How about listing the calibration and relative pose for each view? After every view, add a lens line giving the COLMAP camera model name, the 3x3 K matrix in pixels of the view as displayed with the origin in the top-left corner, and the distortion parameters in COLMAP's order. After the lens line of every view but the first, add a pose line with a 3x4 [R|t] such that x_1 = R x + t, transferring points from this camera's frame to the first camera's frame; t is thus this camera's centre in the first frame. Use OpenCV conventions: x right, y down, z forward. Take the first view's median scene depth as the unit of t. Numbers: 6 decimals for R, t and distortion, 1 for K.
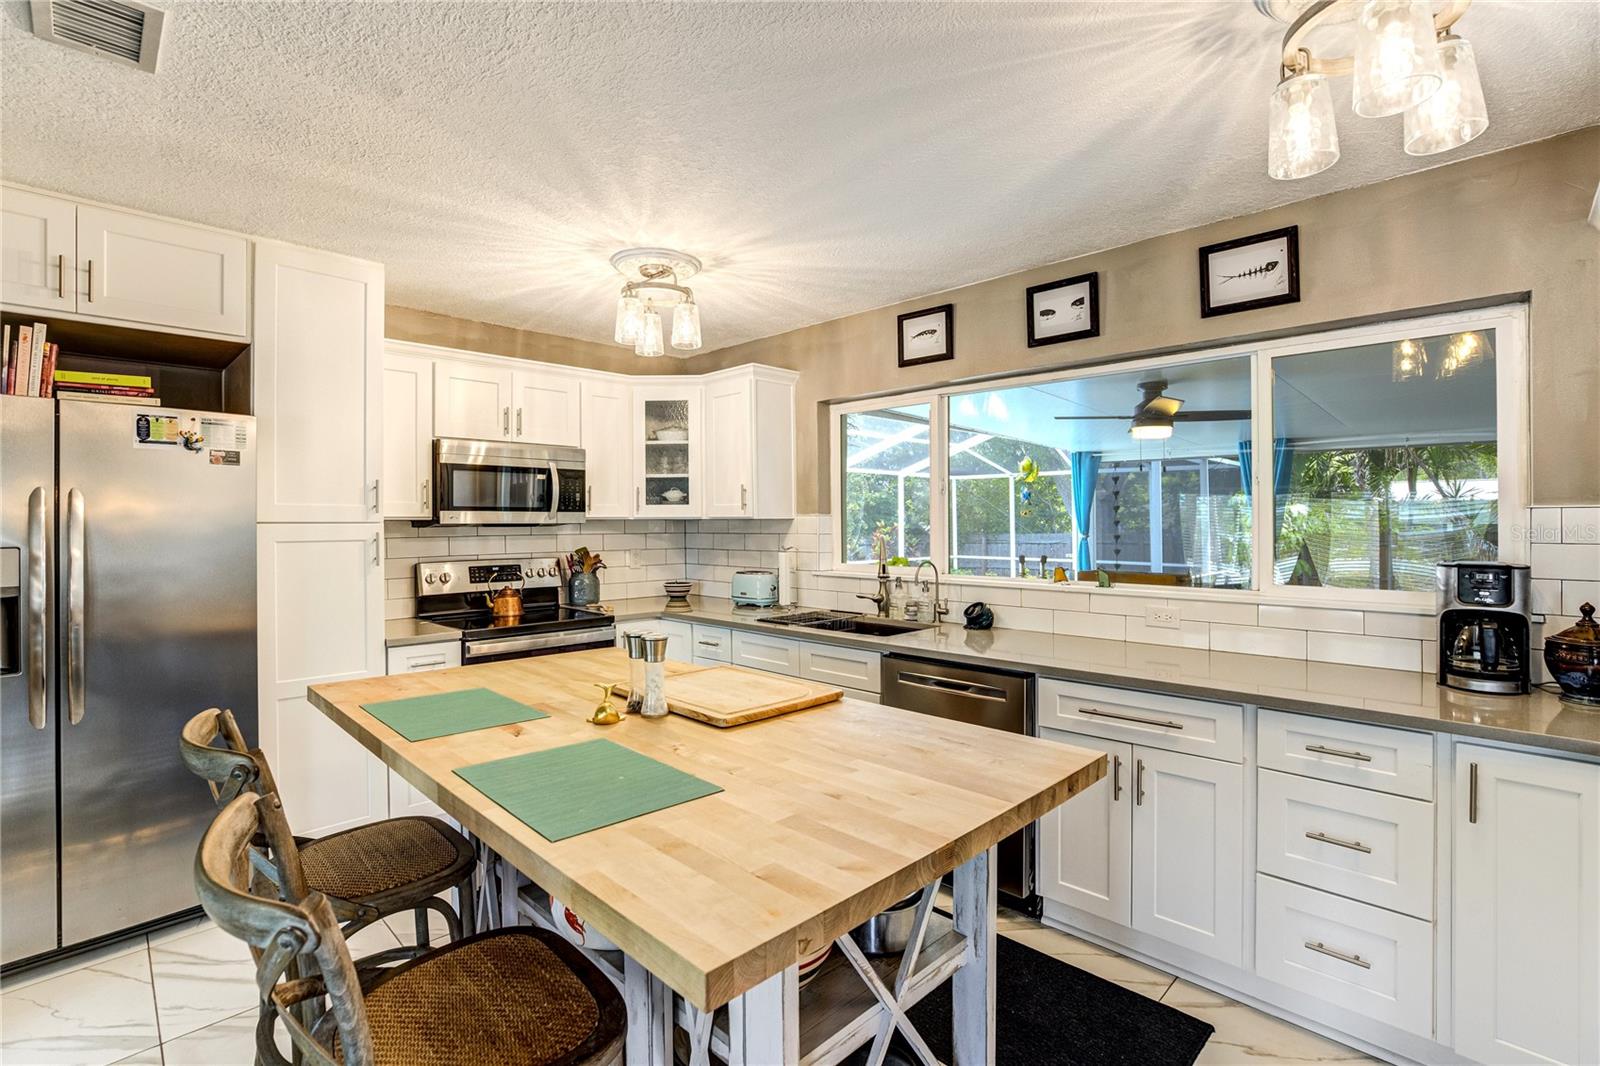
lens RADIAL K [[740.4, 0, 800.0], [0, 740.4, 533.0], [0, 0, 1]] dist [-0.064354, 0.027054]
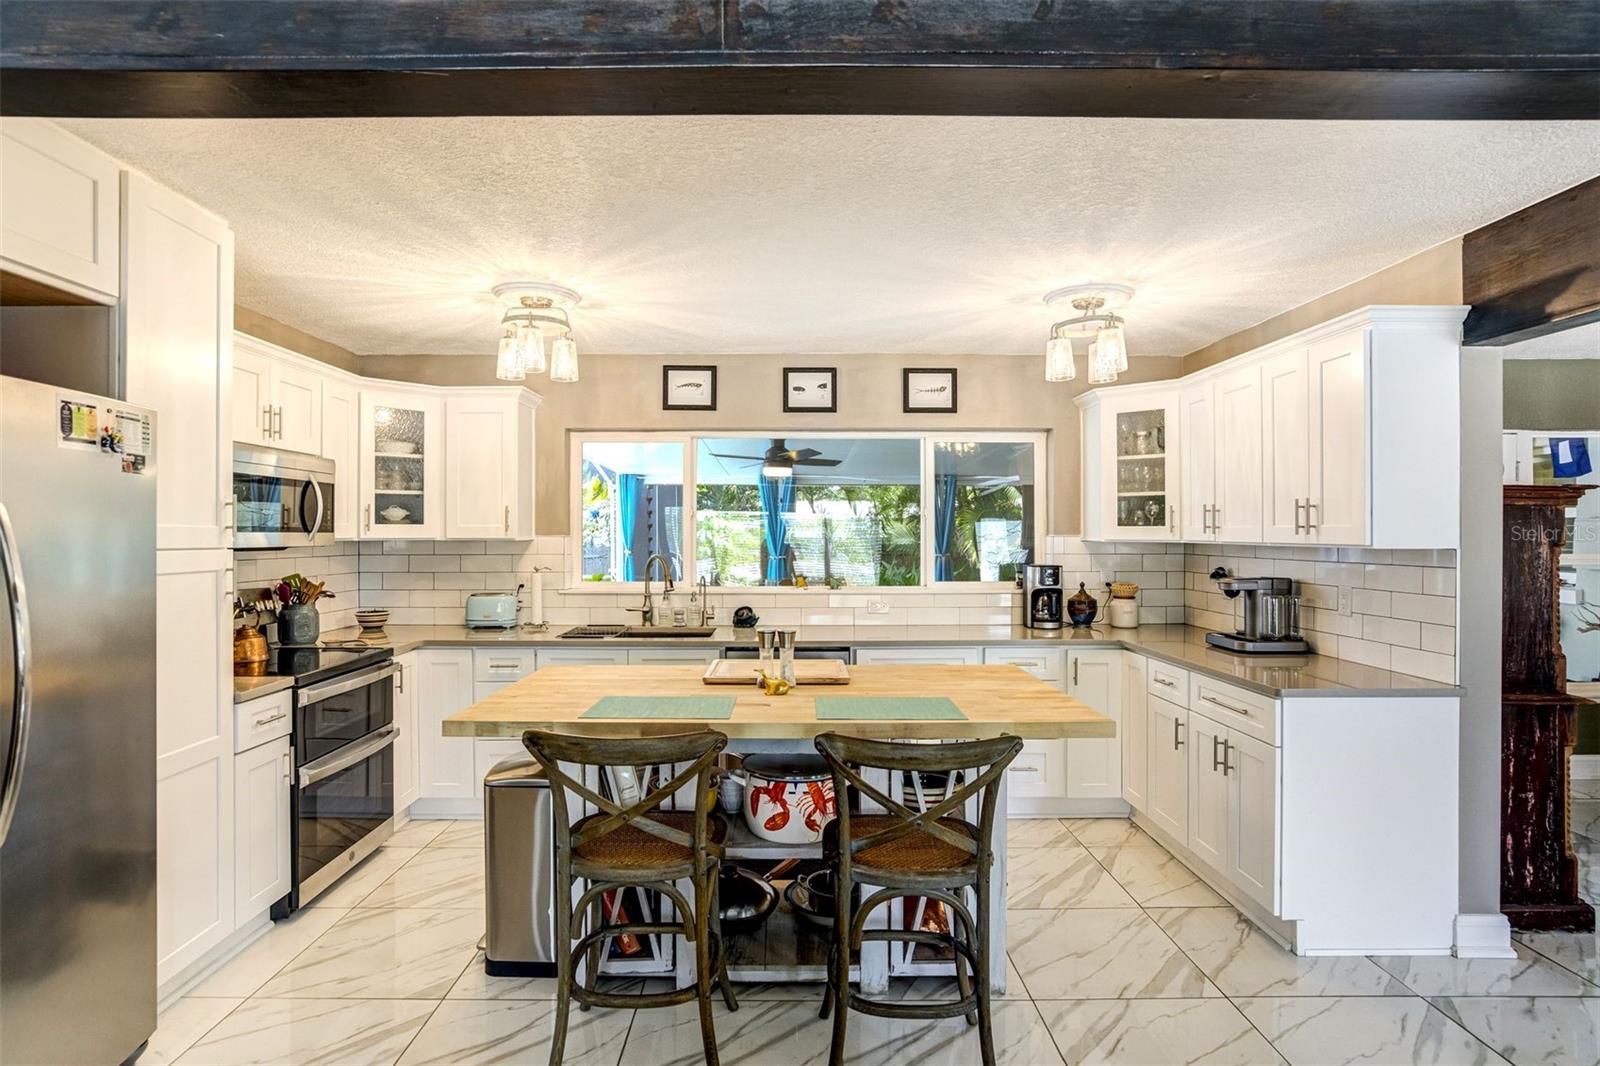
lens RADIAL K [[821.1, 0, 800.0], [0, 821.1, 533.0], [0, 0, 1]] dist [-0.051596, 0.001970]
pose [[0.694604, 0.003482, 0.719384, -0.722496], [0.009584, 0.999855, -0.014093, -0.011676], [-0.719329, 0.016684, 0.694470, -0.053148]]
